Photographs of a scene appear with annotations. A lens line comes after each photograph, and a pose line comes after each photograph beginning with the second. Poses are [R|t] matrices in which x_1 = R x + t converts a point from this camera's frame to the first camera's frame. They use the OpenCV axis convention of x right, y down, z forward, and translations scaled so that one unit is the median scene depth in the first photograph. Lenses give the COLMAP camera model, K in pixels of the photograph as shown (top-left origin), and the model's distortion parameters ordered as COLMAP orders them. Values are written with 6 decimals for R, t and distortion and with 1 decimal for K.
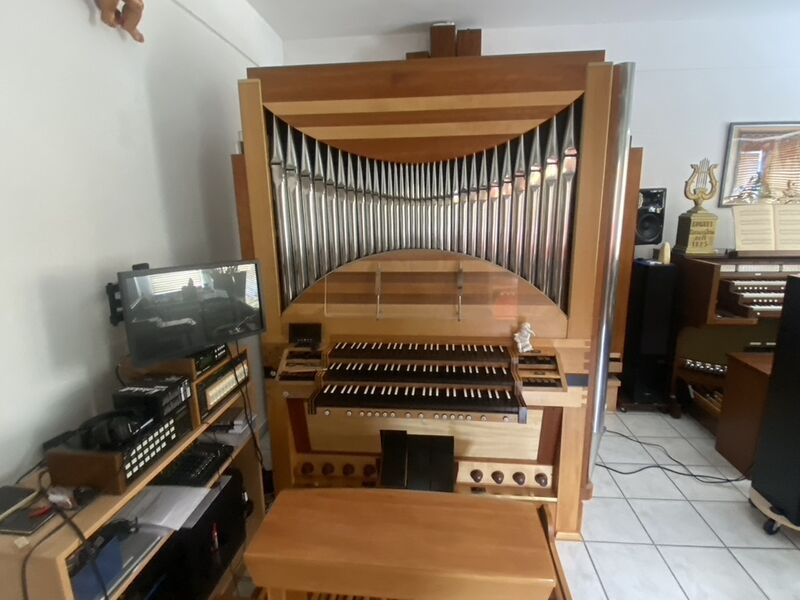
lens RADIAL K [[415.1, 0, 405.2], [0, 415.1, 295.7], [0, 0, 1]] dist [0.037731, -0.033359]
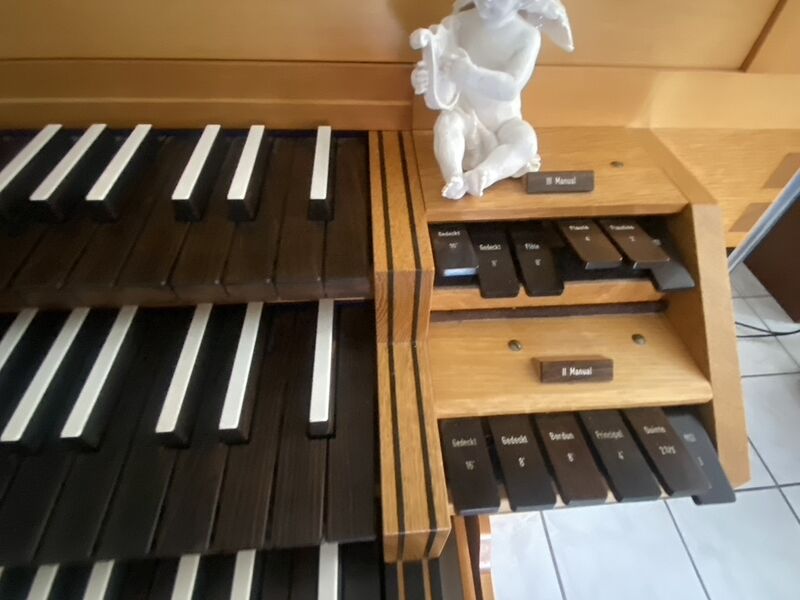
lens RADIAL K [[415.1, 0, 405.2], [0, 415.1, 295.7], [0, 0, 1]] dist [0.037731, -0.033359]
pose [[0.983789, -0.092501, 0.153632, 0.238355], [-0.015159, 0.810739, 0.585212, 0.084358], [-0.178688, -0.578054, 0.796194, 0.876779]]
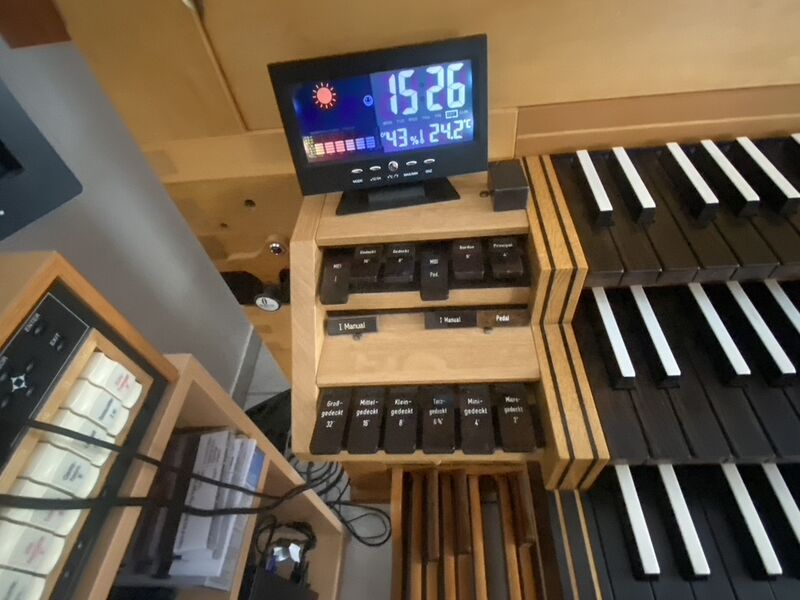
lens RADIAL K [[423.0, 0, 402.2], [0, 423.0, 280.5], [0, 0, 1]] dist [0.027982, -0.034806]
pose [[0.993920, -0.106639, -0.027410, -0.254331], [0.101606, 0.792413, 0.601464, 0.045297], [-0.042420, -0.600592, 0.798430, 0.894432]]
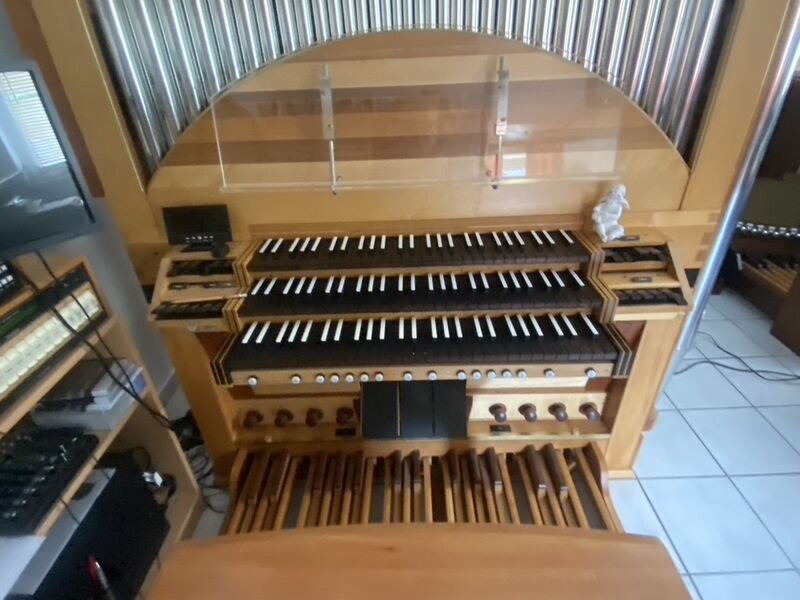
lens RADIAL K [[415.1, 0, 405.2], [0, 415.1, 295.7], [0, 0, 1]] dist [0.037731, -0.033359]
pose [[0.995547, -0.064879, 0.068393, -0.024281], [0.040172, 0.948300, 0.314824, 0.020467], [-0.085283, -0.310675, 0.946683, 0.480317]]
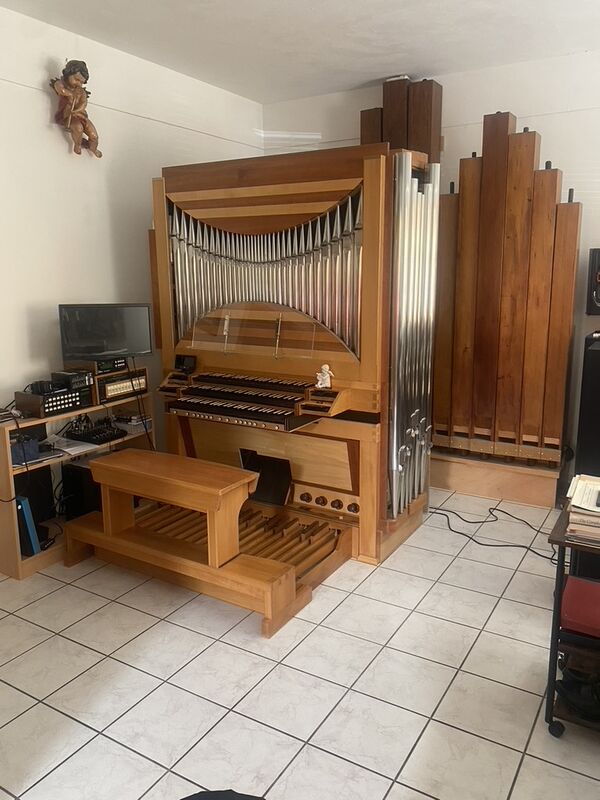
lens RADIAL K [[630.1, 0, 310.9], [0, 630.1, 402.1], [0, 0, 1]] dist [0.027123, -0.006136]
pose [[0.901333, 0.100823, -0.421229, 1.061720], [-0.095841, 0.994848, 0.033045, 0.119939], [0.422390, 0.010586, 0.906352, -0.713652]]
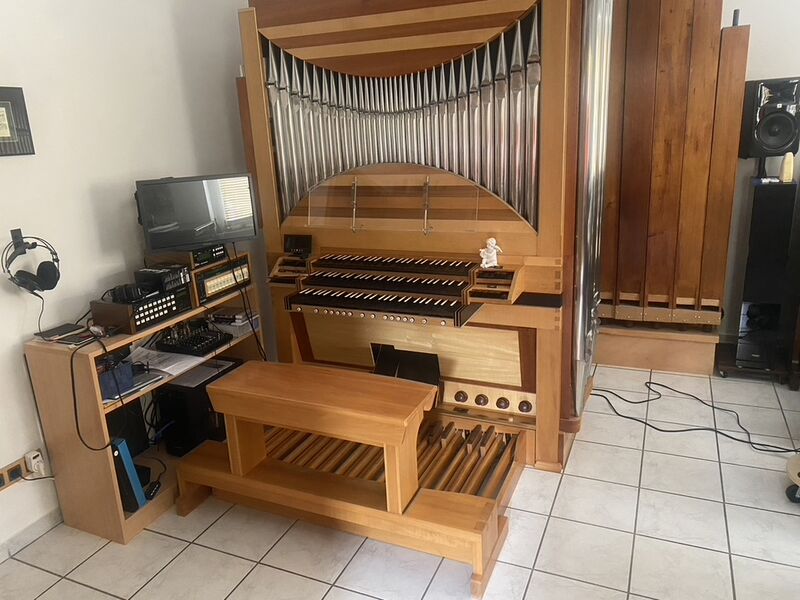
lens RADIAL K [[608.6, 0, 402.8], [0, 608.6, 296.9], [0, 0, 1]] dist [0.010312, -0.001547]
pose [[0.948099, 0.058839, -0.312483, 0.557158], [-0.030095, 0.994923, 0.096029, 0.072947], [0.316547, -0.081641, 0.945057, -0.446079]]
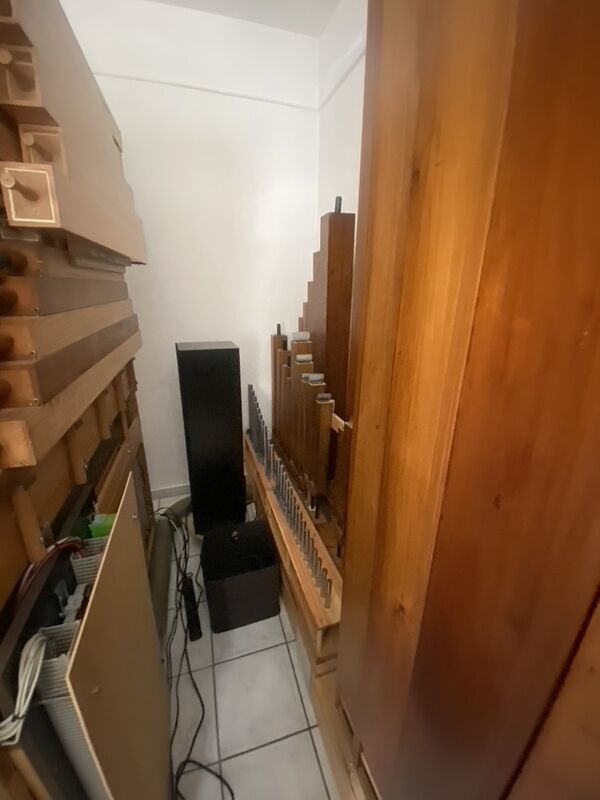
lens RADIAL K [[322.0, 0, 300.0], [0, 322.0, 400.0], [0, 0, 1]] dist [0.021882, -0.020401]
pose [[0.383519, 0.320519, -0.866130, 0.717983], [-0.209241, 0.943613, 0.256541, -0.299742], [0.899517, 0.082842, 0.428959, 1.504337]]
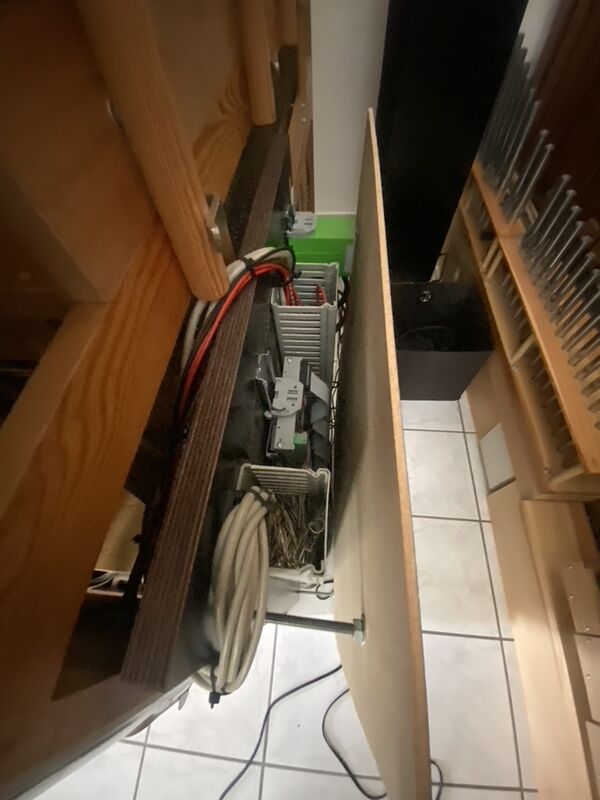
lens RADIAL K [[322.0, 0, 300.0], [0, 322.0, 400.0], [0, 0, 1]] dist [0.021882, -0.020401]
pose [[0.007996, 0.876746, -0.480888, 0.455388], [-0.146009, 0.476773, 0.866815, -0.079380], [0.989251, 0.063283, 0.131825, 1.432170]]
